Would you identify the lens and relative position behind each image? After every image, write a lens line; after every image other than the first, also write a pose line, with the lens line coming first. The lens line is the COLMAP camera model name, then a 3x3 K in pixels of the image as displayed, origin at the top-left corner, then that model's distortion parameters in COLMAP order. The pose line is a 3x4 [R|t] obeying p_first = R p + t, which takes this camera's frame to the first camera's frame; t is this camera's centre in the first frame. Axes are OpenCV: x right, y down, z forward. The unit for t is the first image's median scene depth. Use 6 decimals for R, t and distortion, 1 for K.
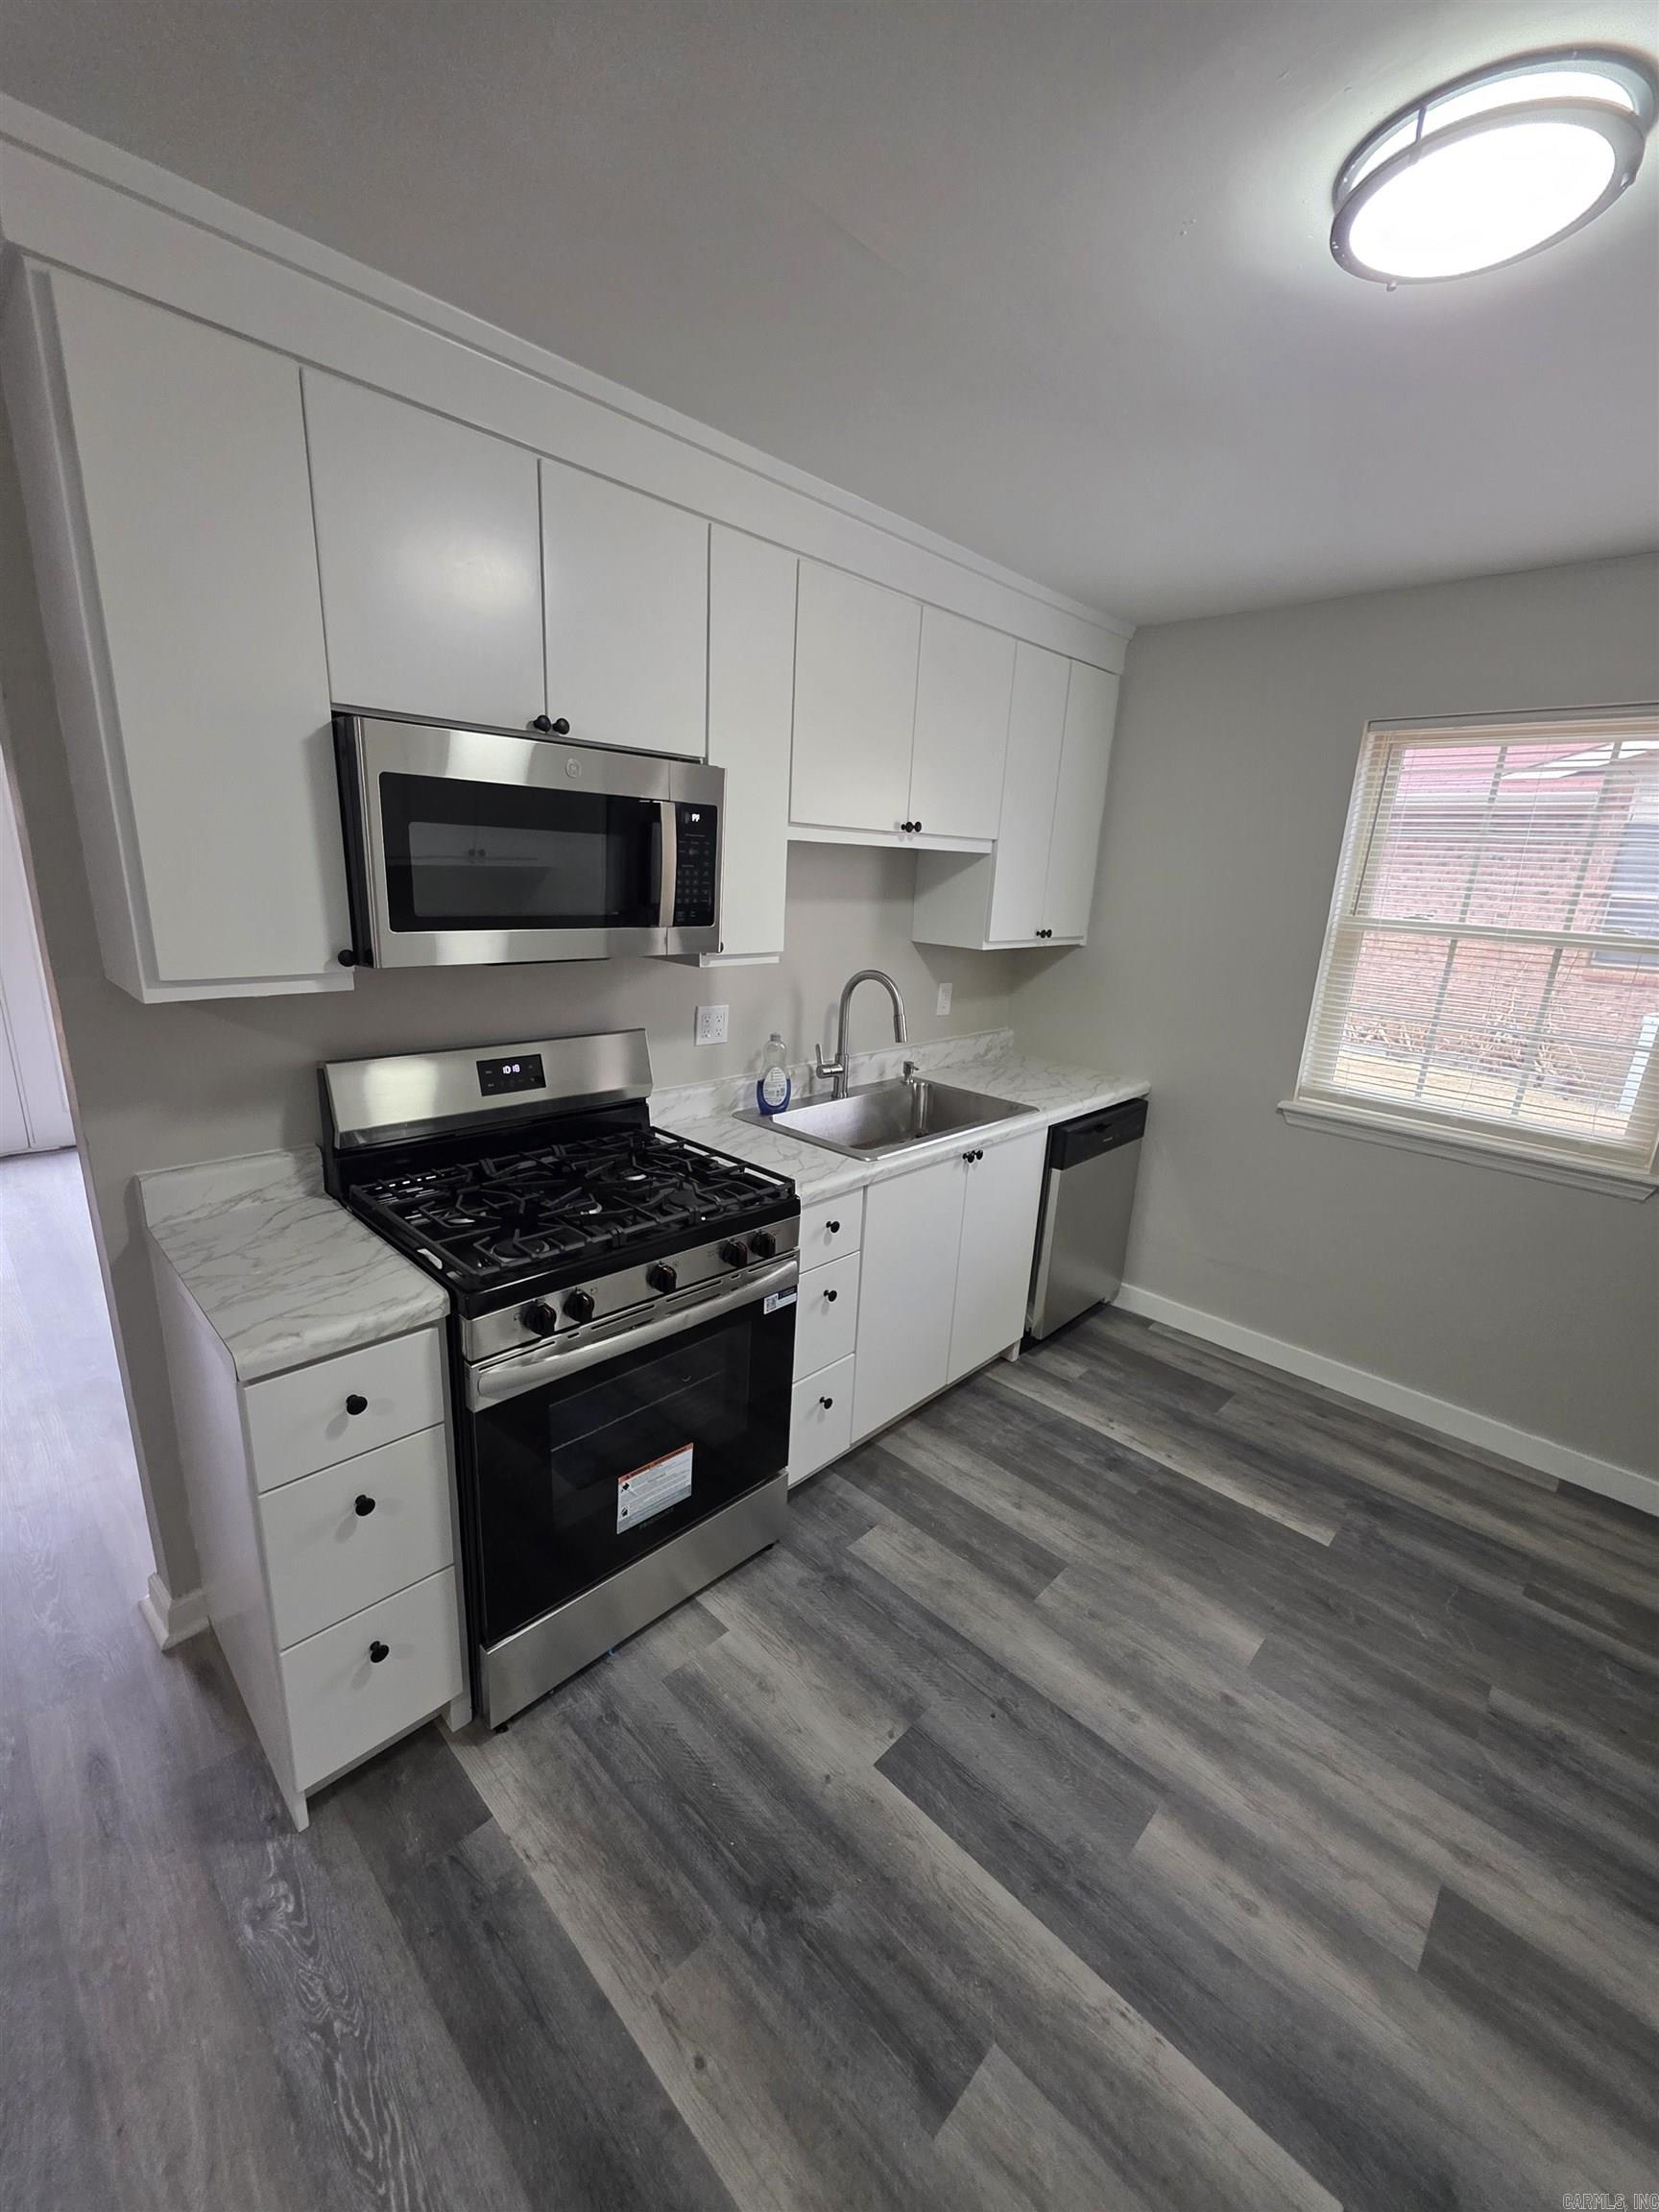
lens RADIAL K [[887.7, 0, 819.4], [0, 887.7, 1098.6], [0, 0, 1]] dist [0.003422, -0.000246]
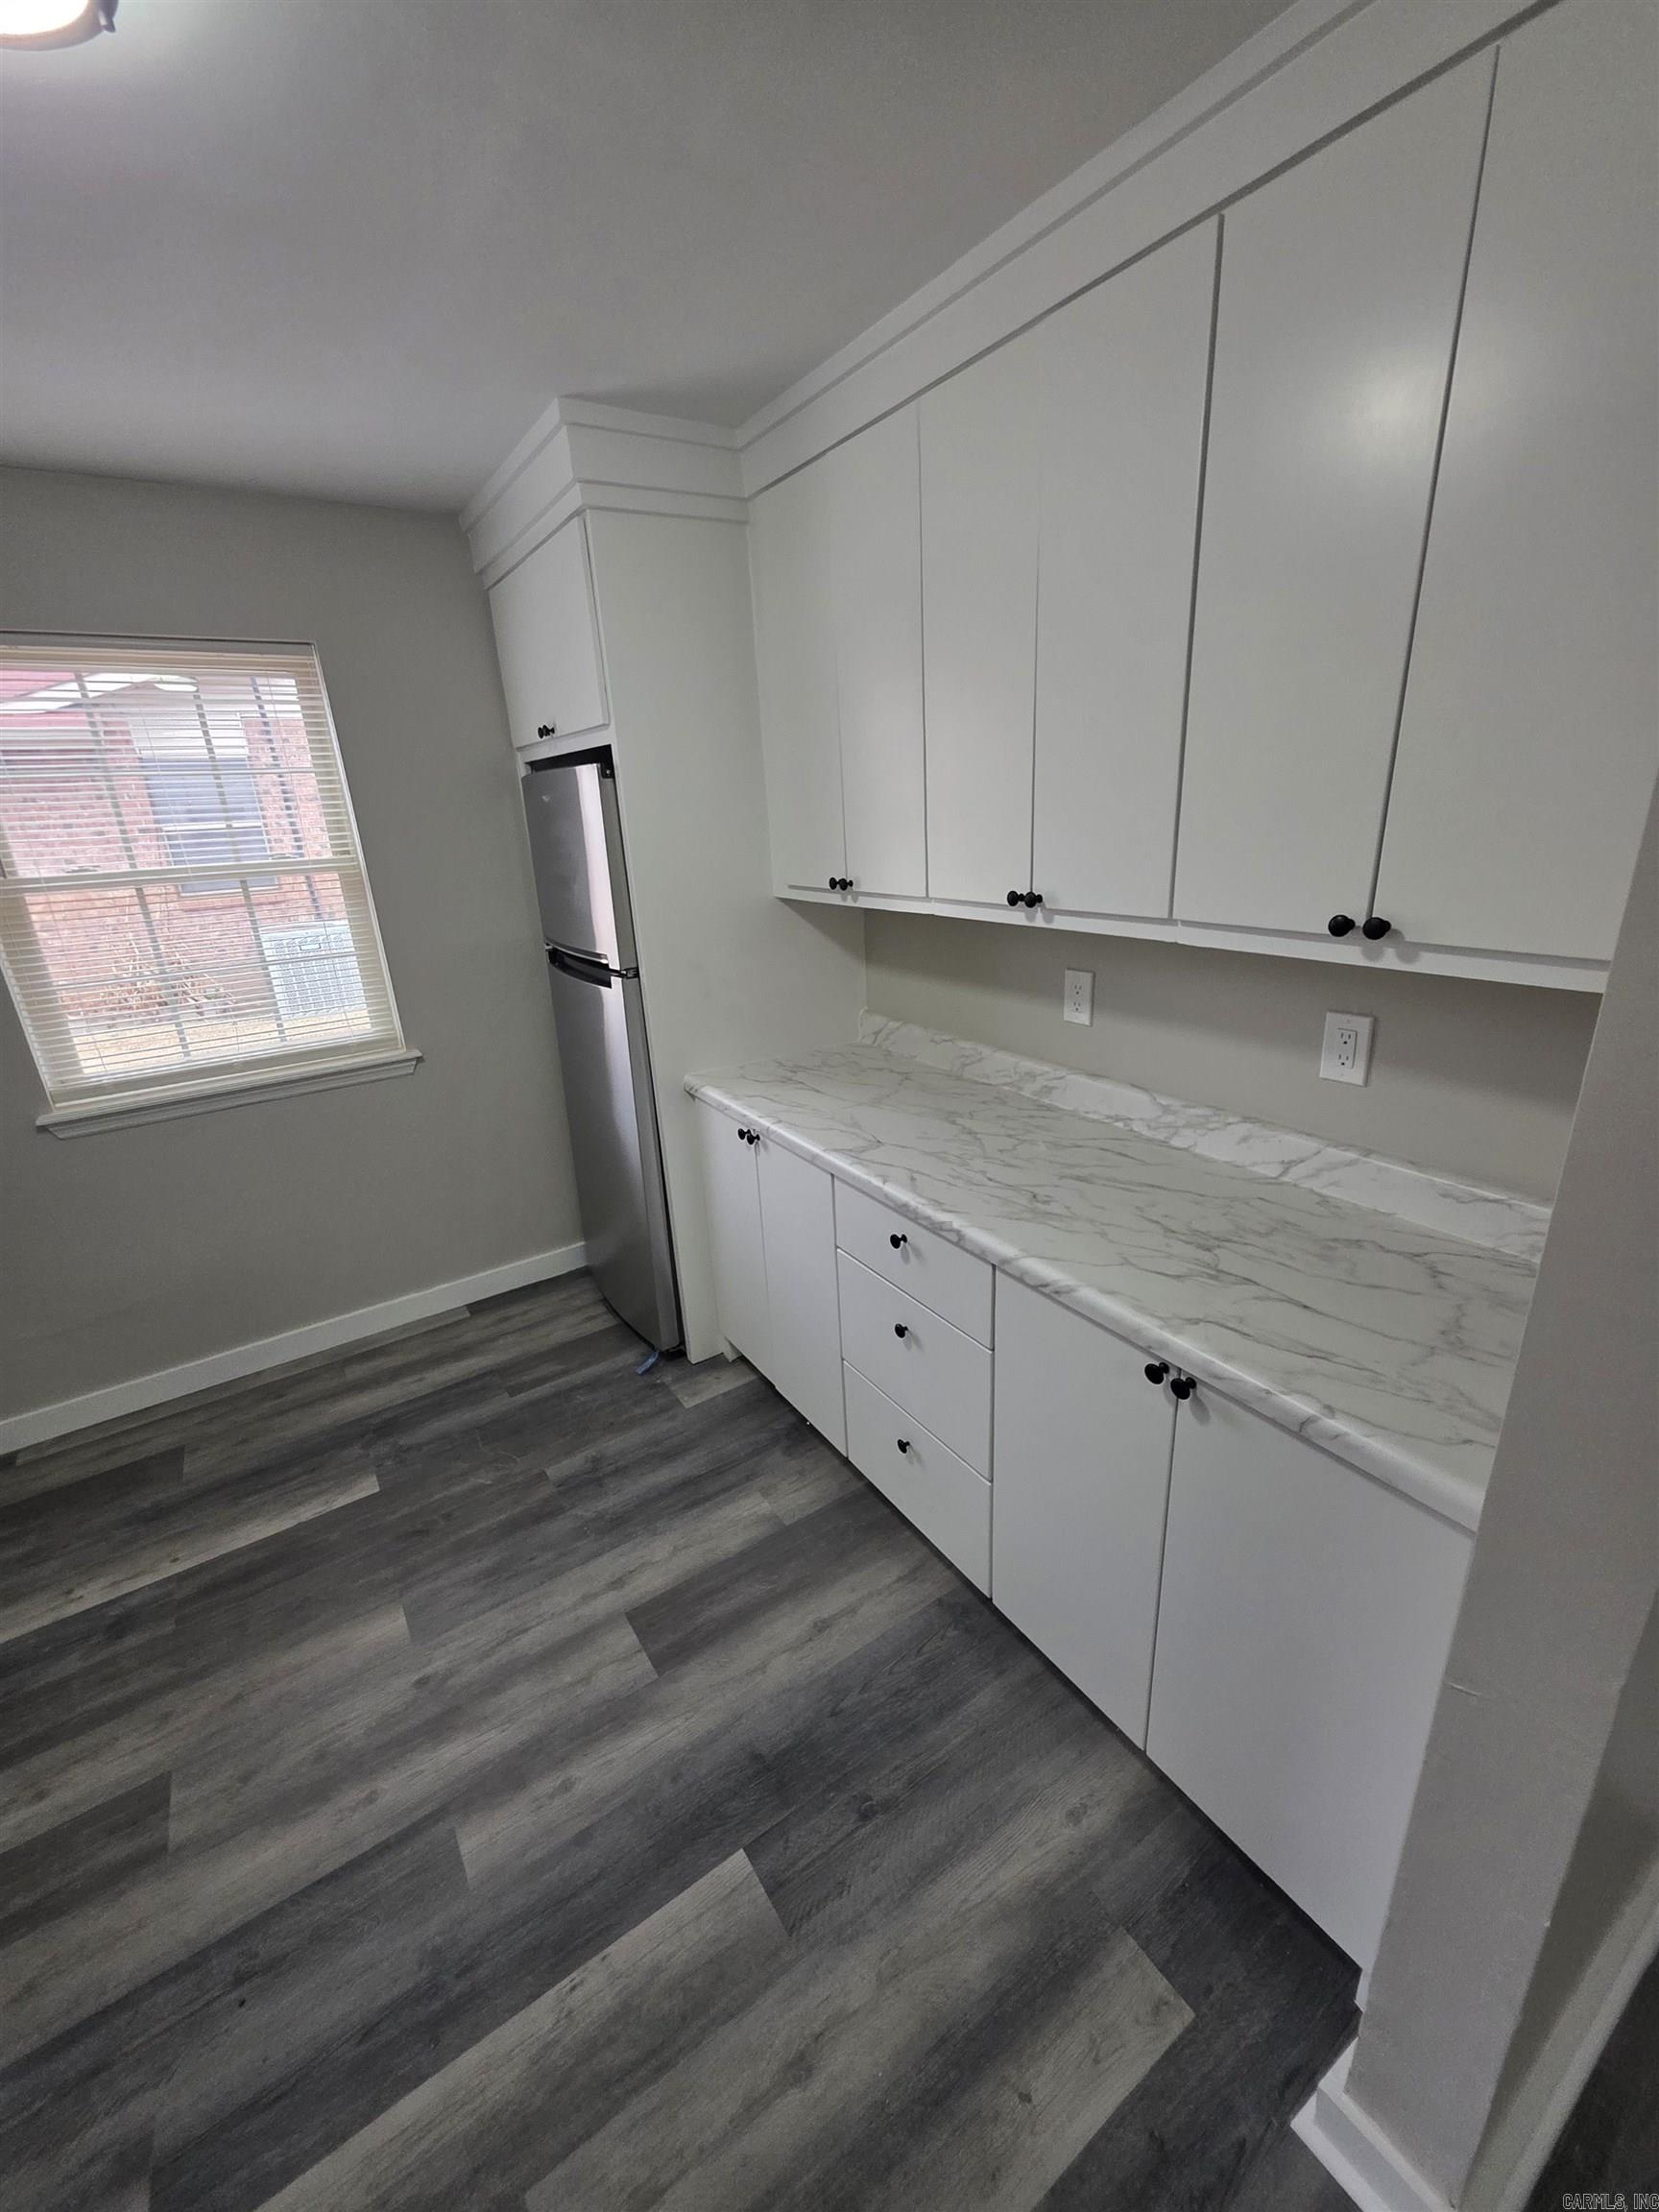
lens RADIAL K [[896.3, 0, 823.1], [0, 896.3, 1102.5], [0, 0, 1]] dist [0.000287, 0.002689]
pose [[0.213715, -0.372154, 0.903232, -0.081228], [0.314543, 0.901569, 0.297044, -0.039734], [-0.924872, 0.220623, 0.309737, 0.131901]]
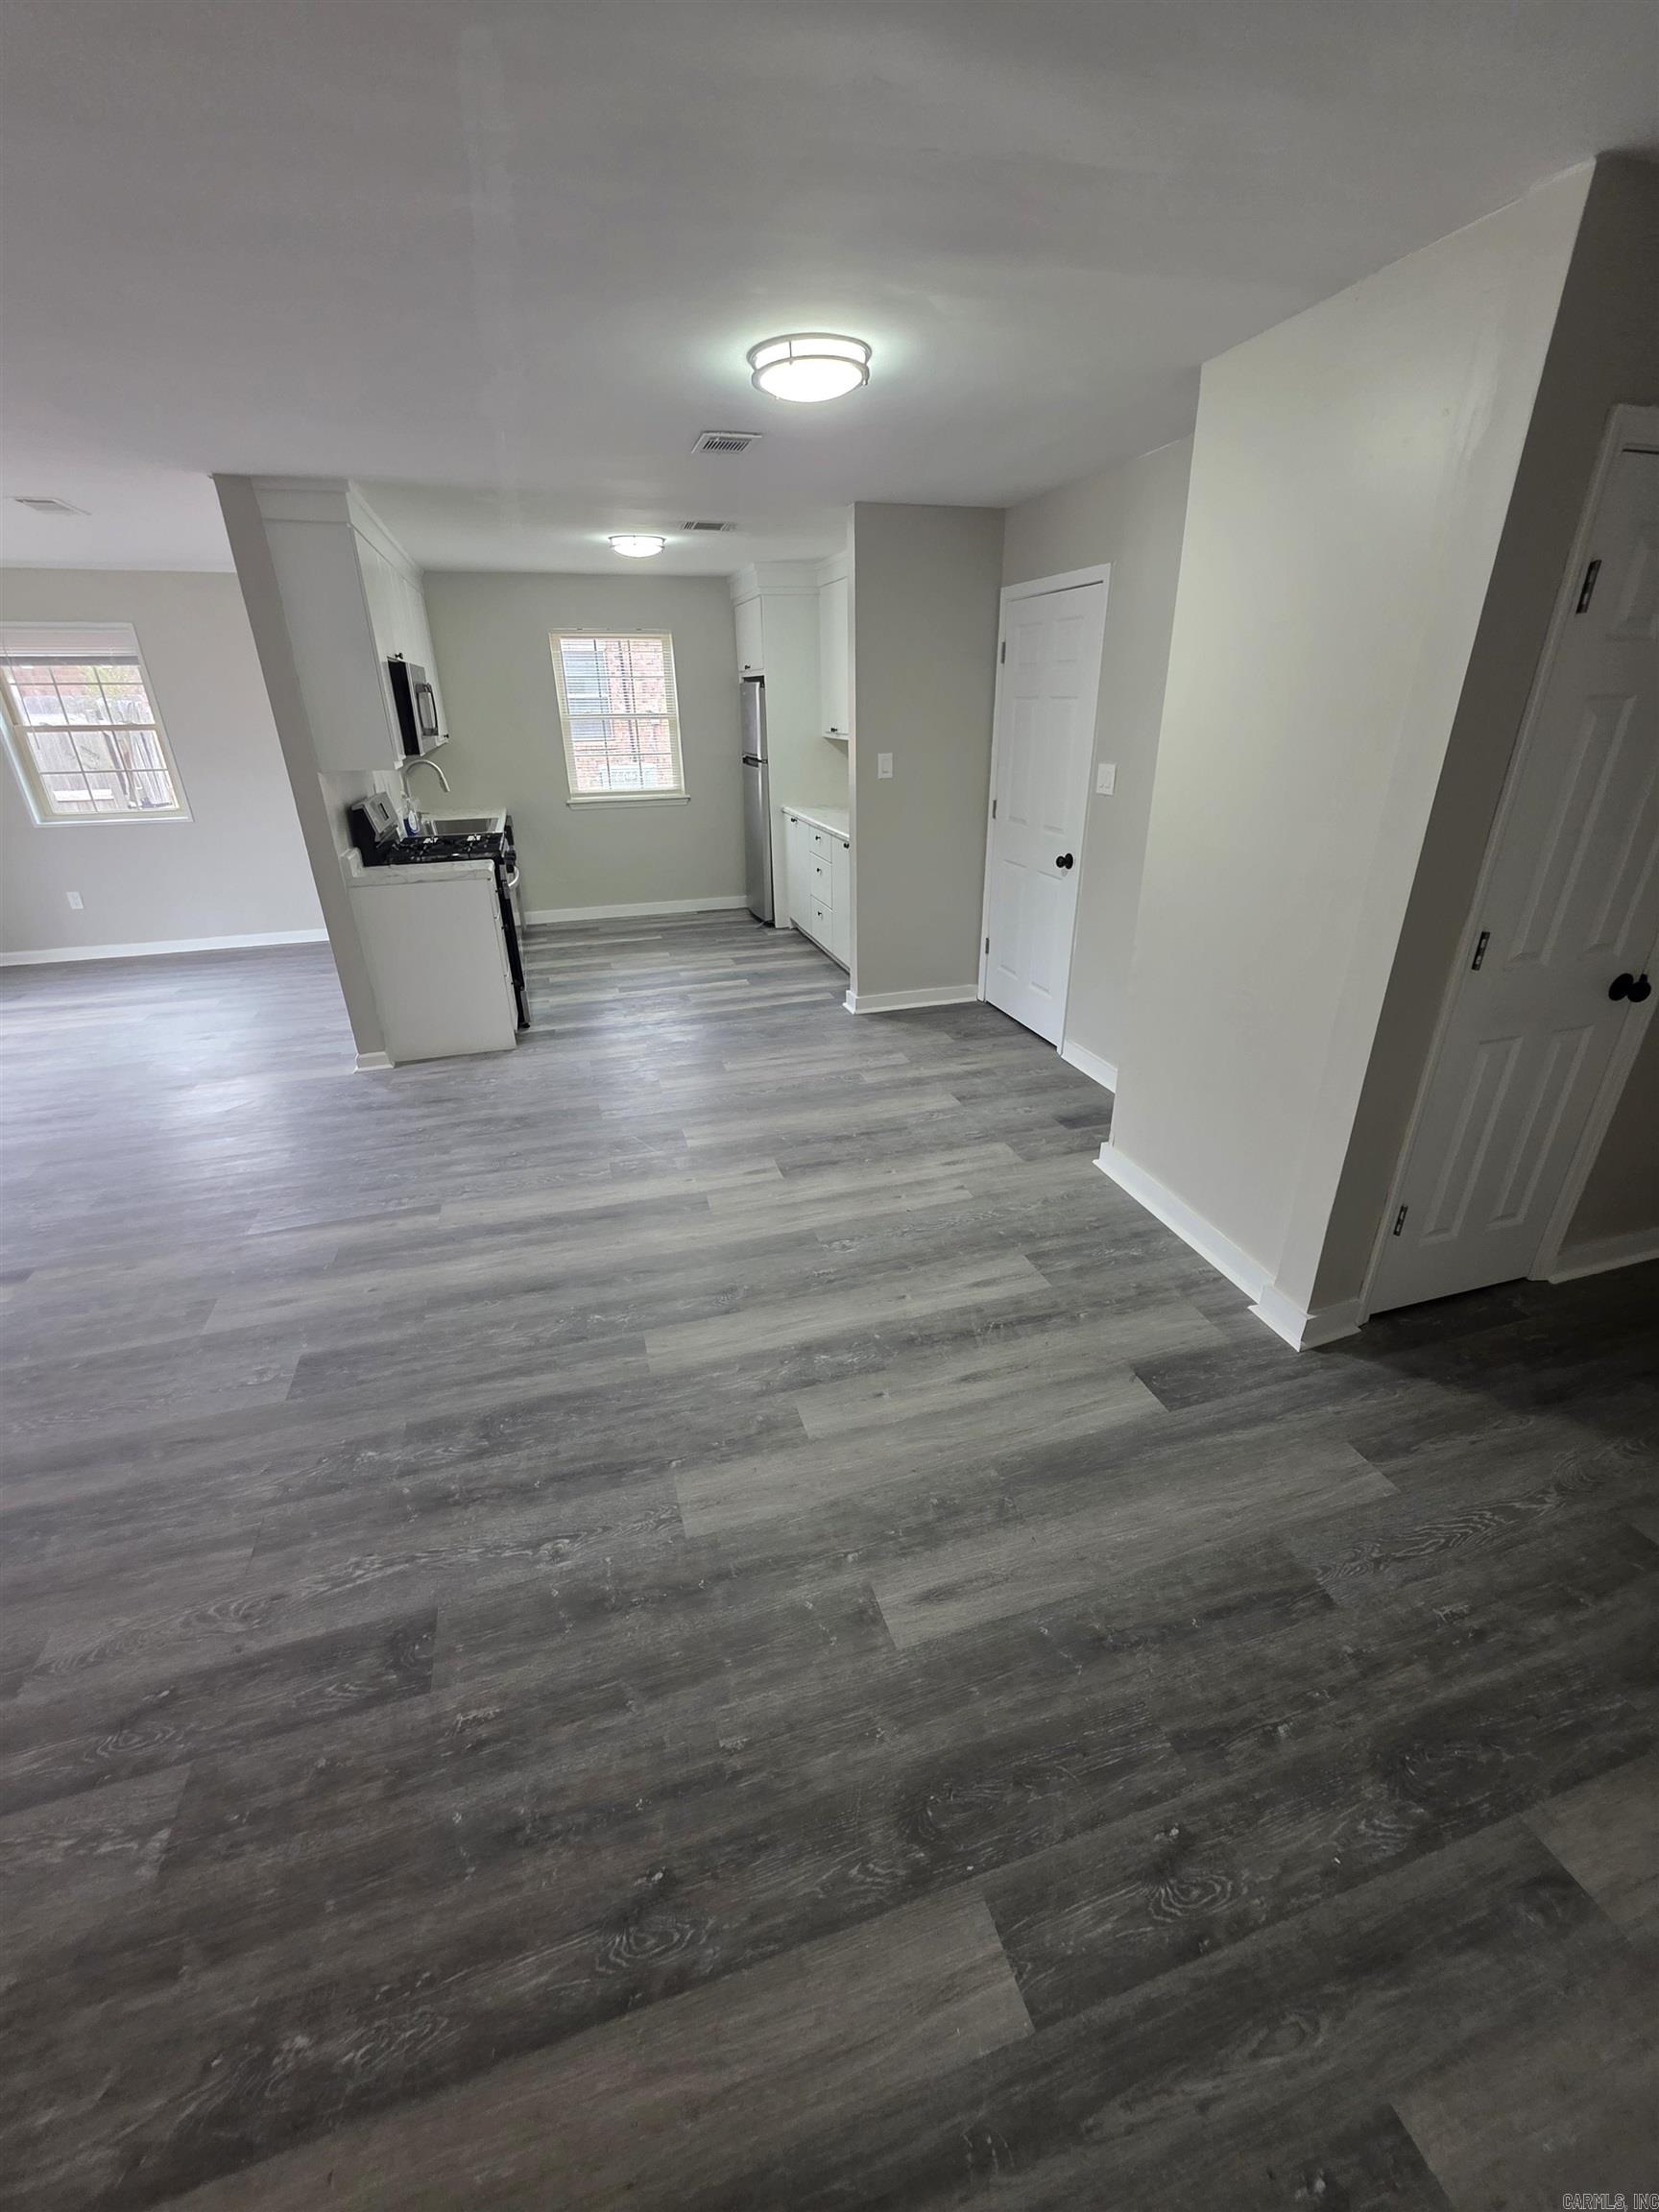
lens RADIAL K [[887.7, 0, 819.4], [0, 887.7, 1098.6], [0, 0, 1]] dist [0.003422, -0.000246]
pose [[0.484053, -0.410279, 0.772893, -1.765721], [0.260171, 0.910803, 0.320545, 0.192047], [-0.835466, 0.045924, 0.547619, -1.080710]]
